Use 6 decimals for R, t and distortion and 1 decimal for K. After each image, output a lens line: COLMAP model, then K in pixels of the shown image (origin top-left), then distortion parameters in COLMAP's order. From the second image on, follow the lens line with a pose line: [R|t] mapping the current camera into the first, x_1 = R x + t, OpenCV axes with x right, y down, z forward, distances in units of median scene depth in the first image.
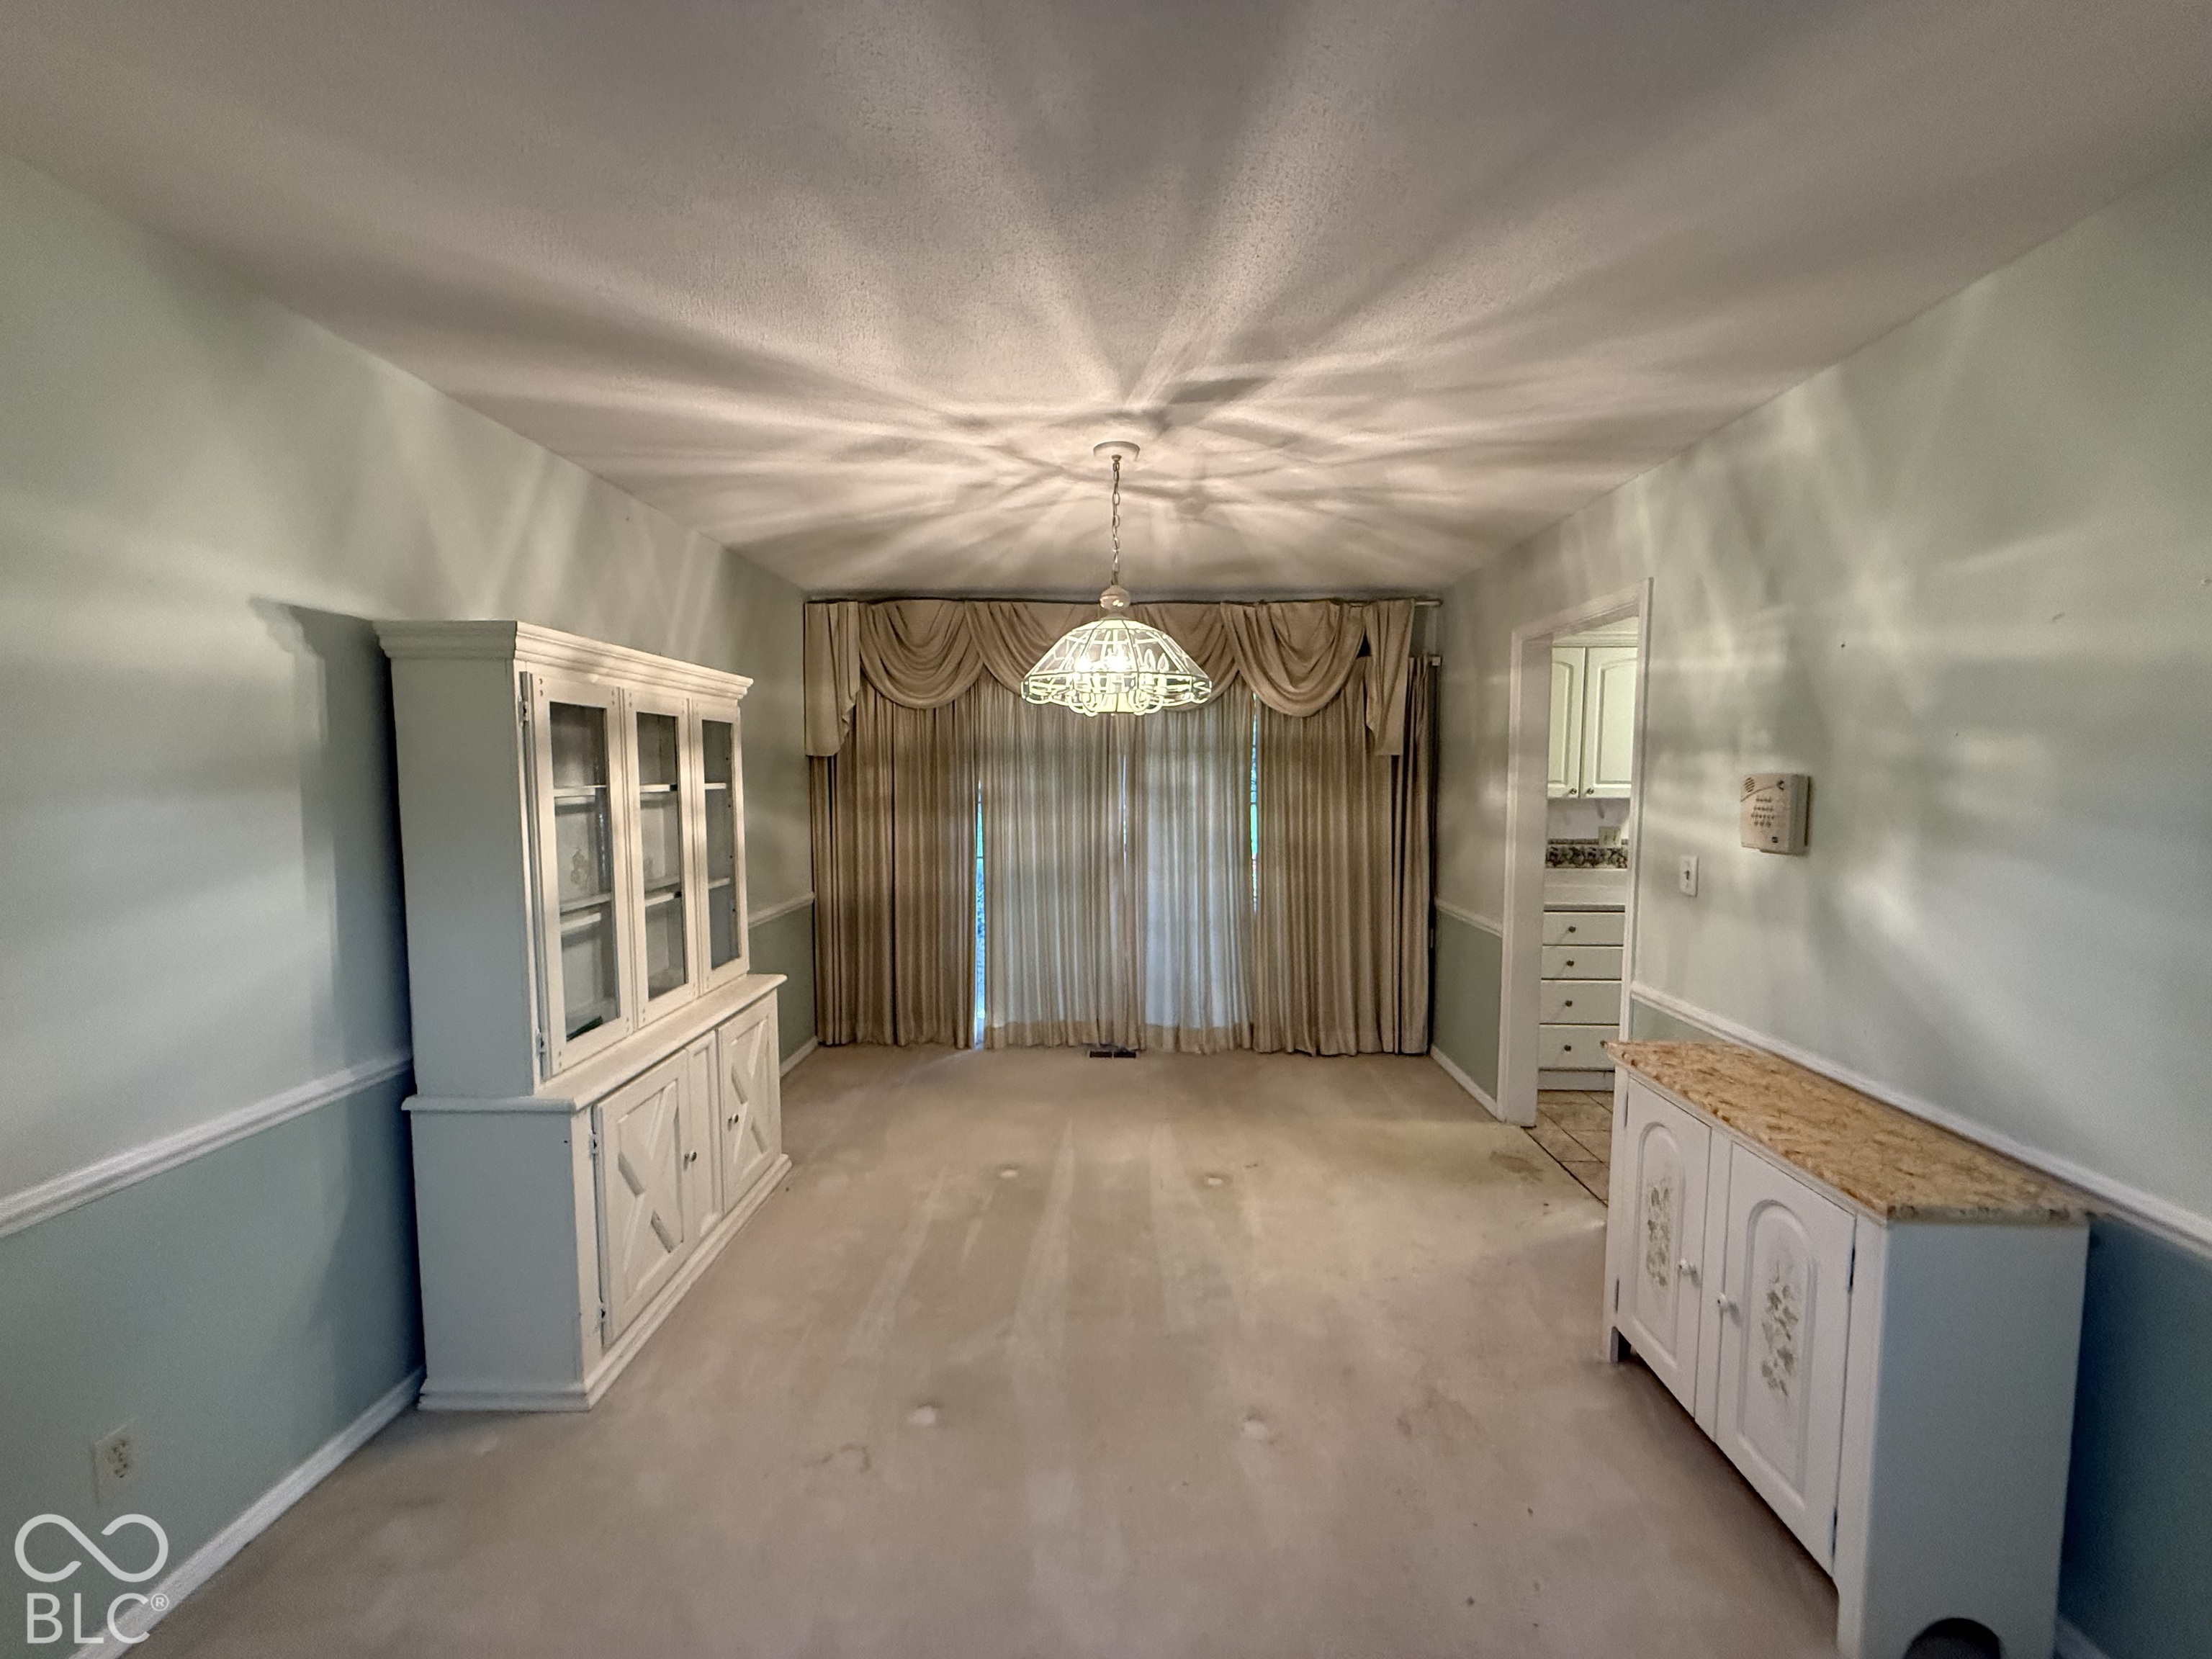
lens RADIAL K [[879.8, 0, 1113.9], [0, 879.8, 826.9], [0, 0, 1]] dist [0.001180, 0.000013]
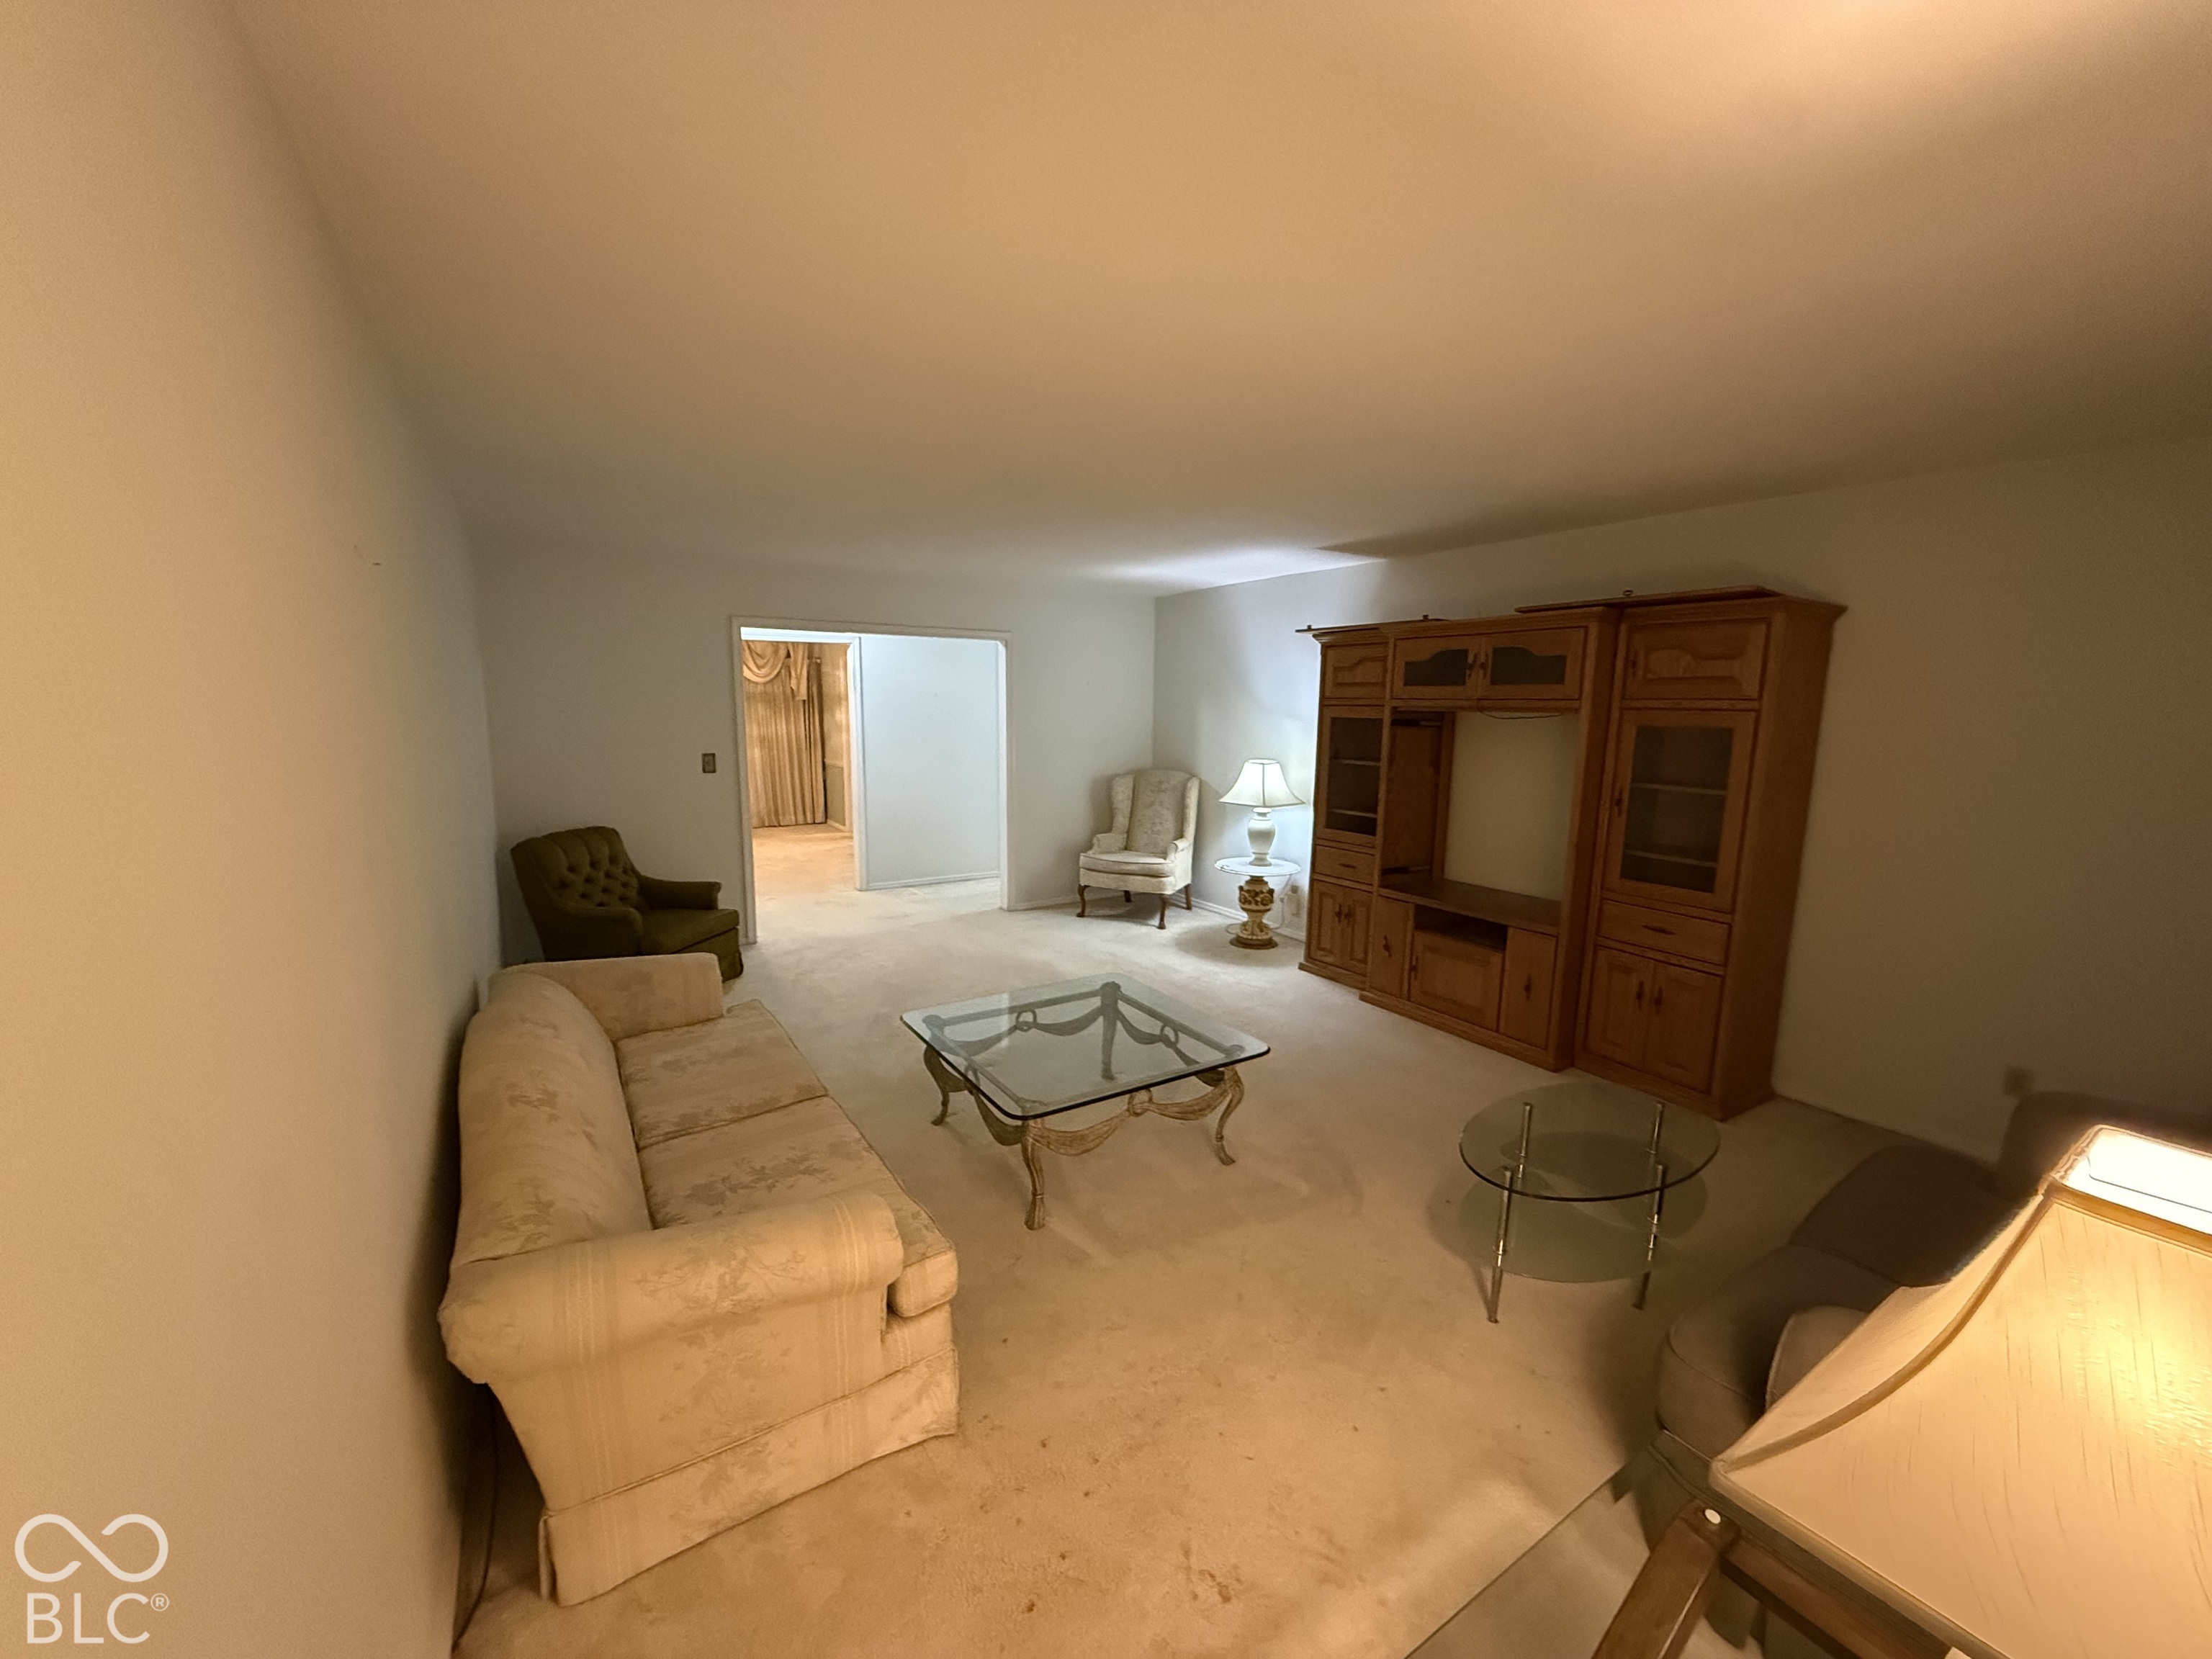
lens RADIAL K [[879.8, 0, 1103.2], [0, 879.8, 841.0], [0, 0, 1]] dist [0.001180, 0.000013]
pose [[0.824763, -0.082009, 0.559501, -0.386131], [0.026888, 0.993996, 0.106060, 0.070164], [-0.564840, -0.072430, 0.822016, -1.474852]]
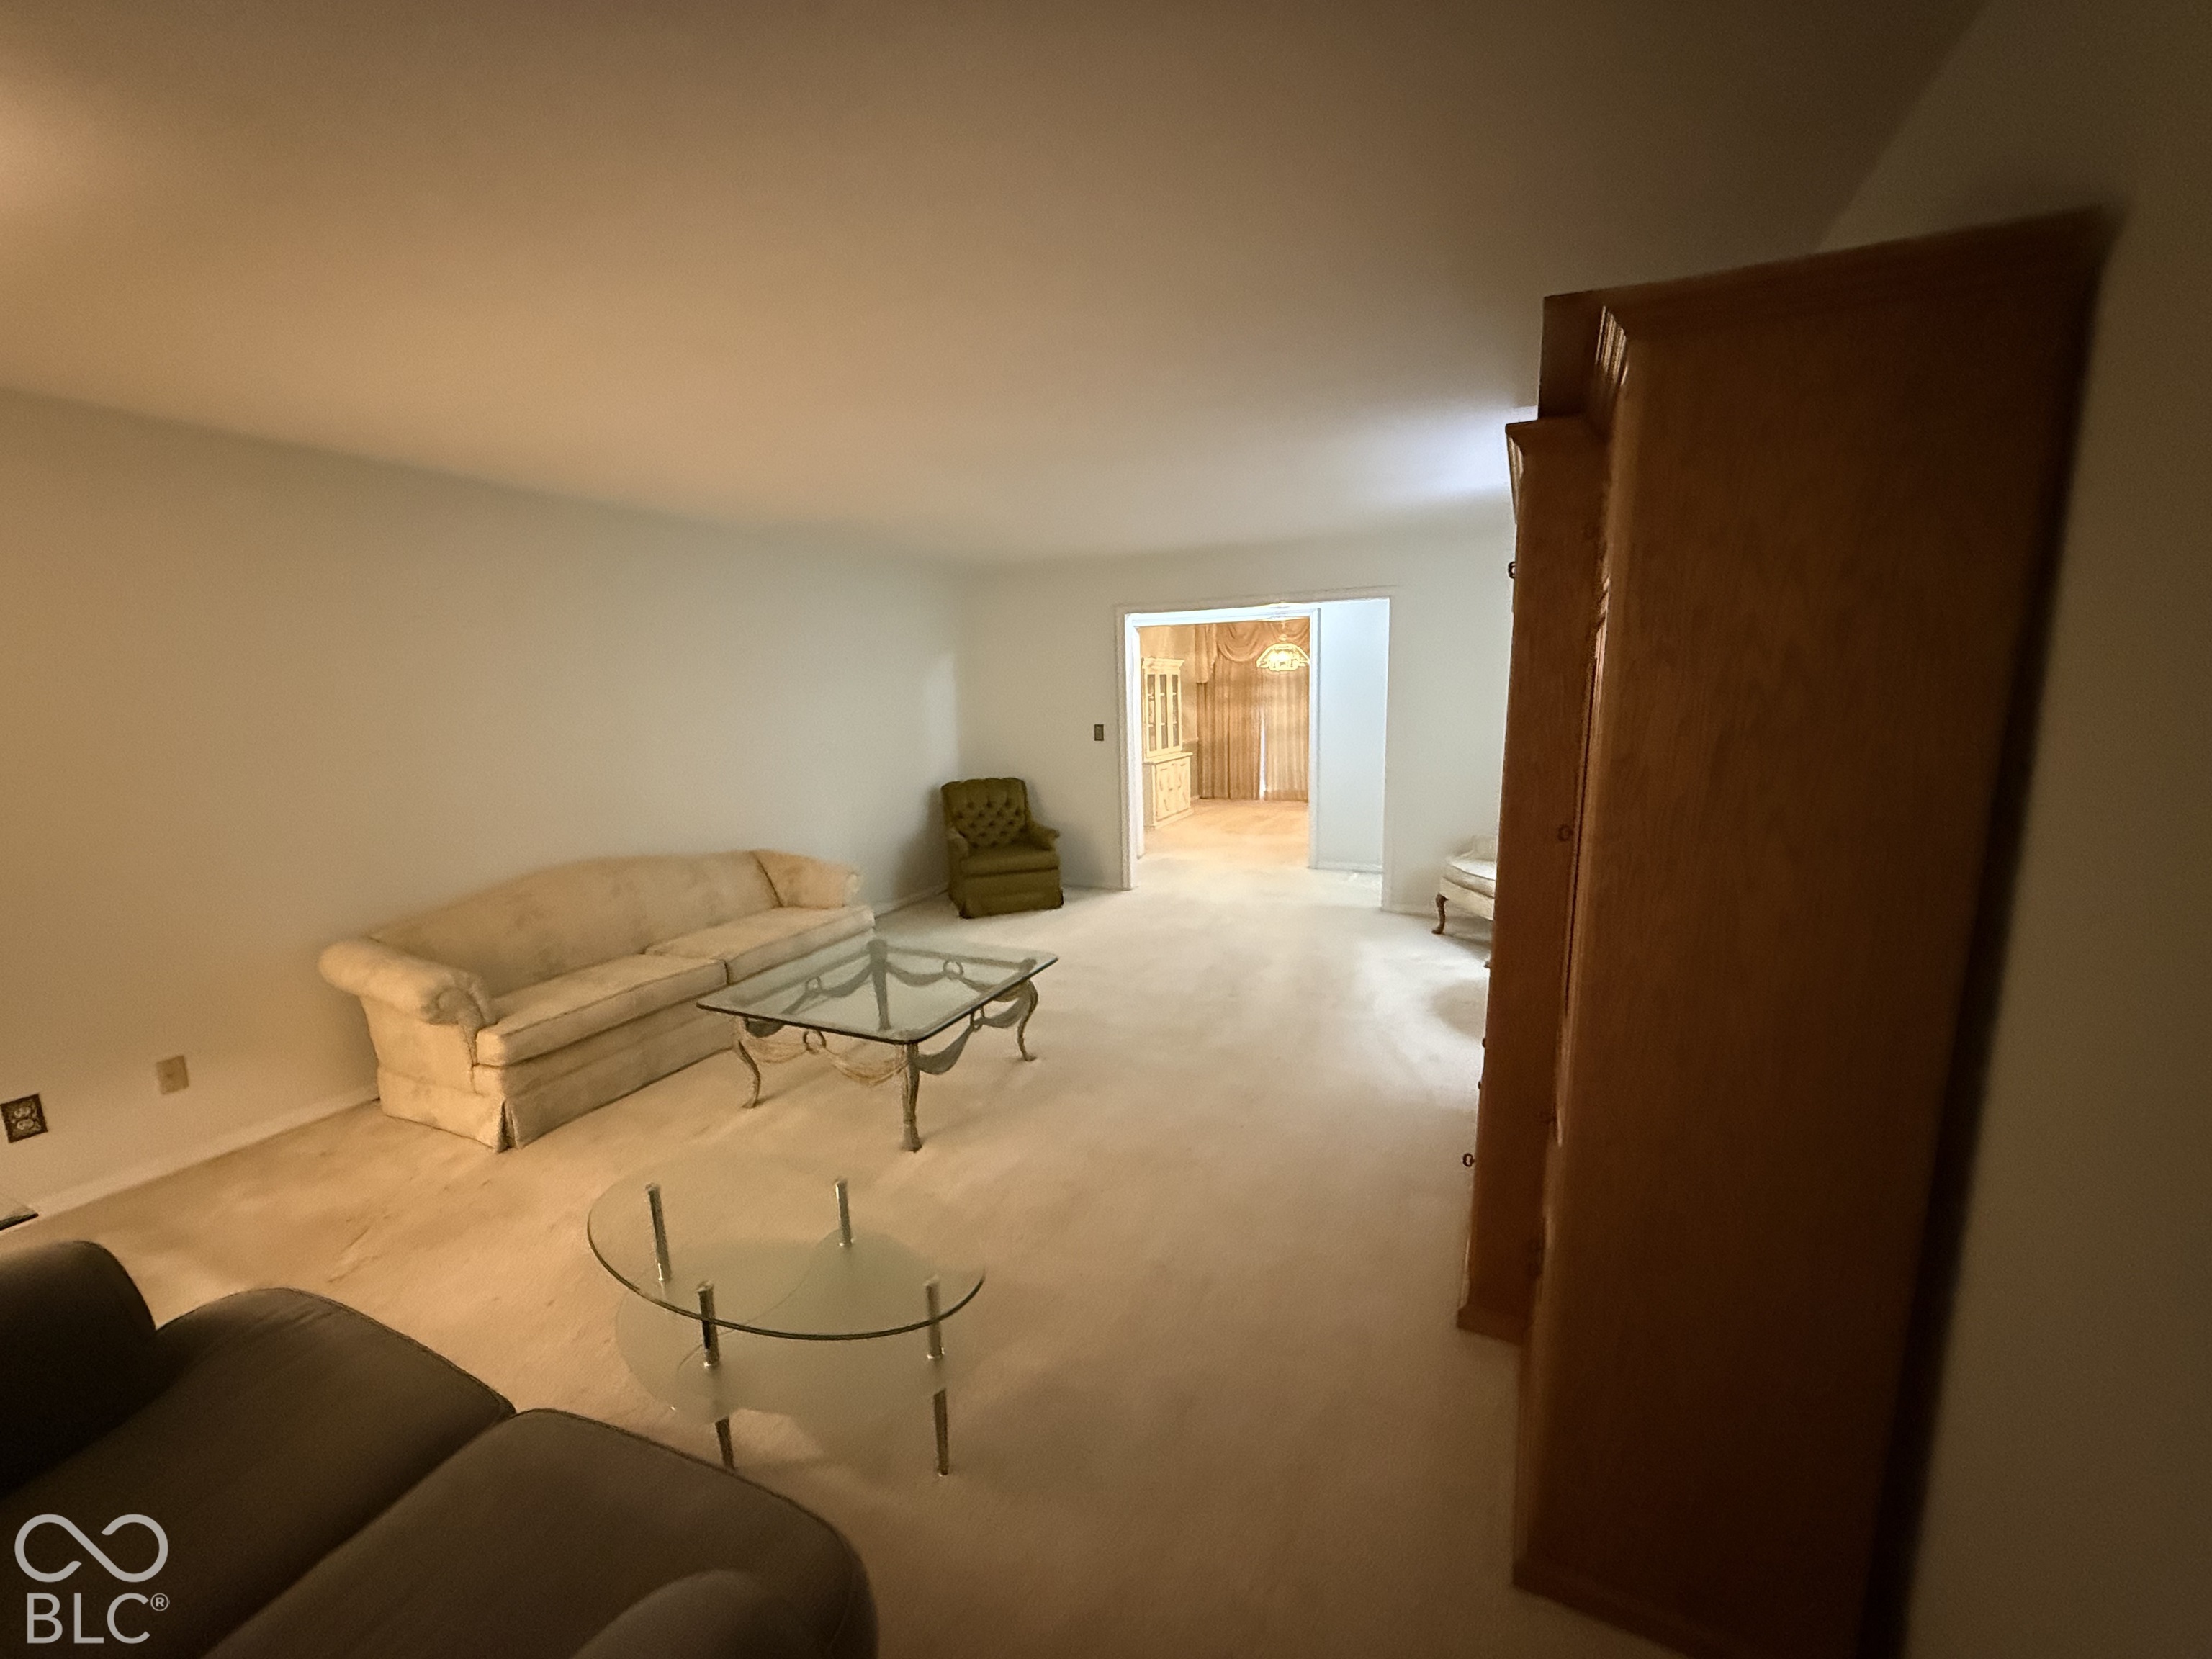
lens RADIAL K [[879.8, 0, 1096.7], [0, 879.8, 839.3], [0, 0, 1]] dist [0.001180, 0.000013]
pose [[0.911090, 0.040135, -0.410249, 0.457303], [0.004178, 0.994298, 0.106553, 0.098064], [0.412186, -0.098793, 0.905728, -1.492282]]
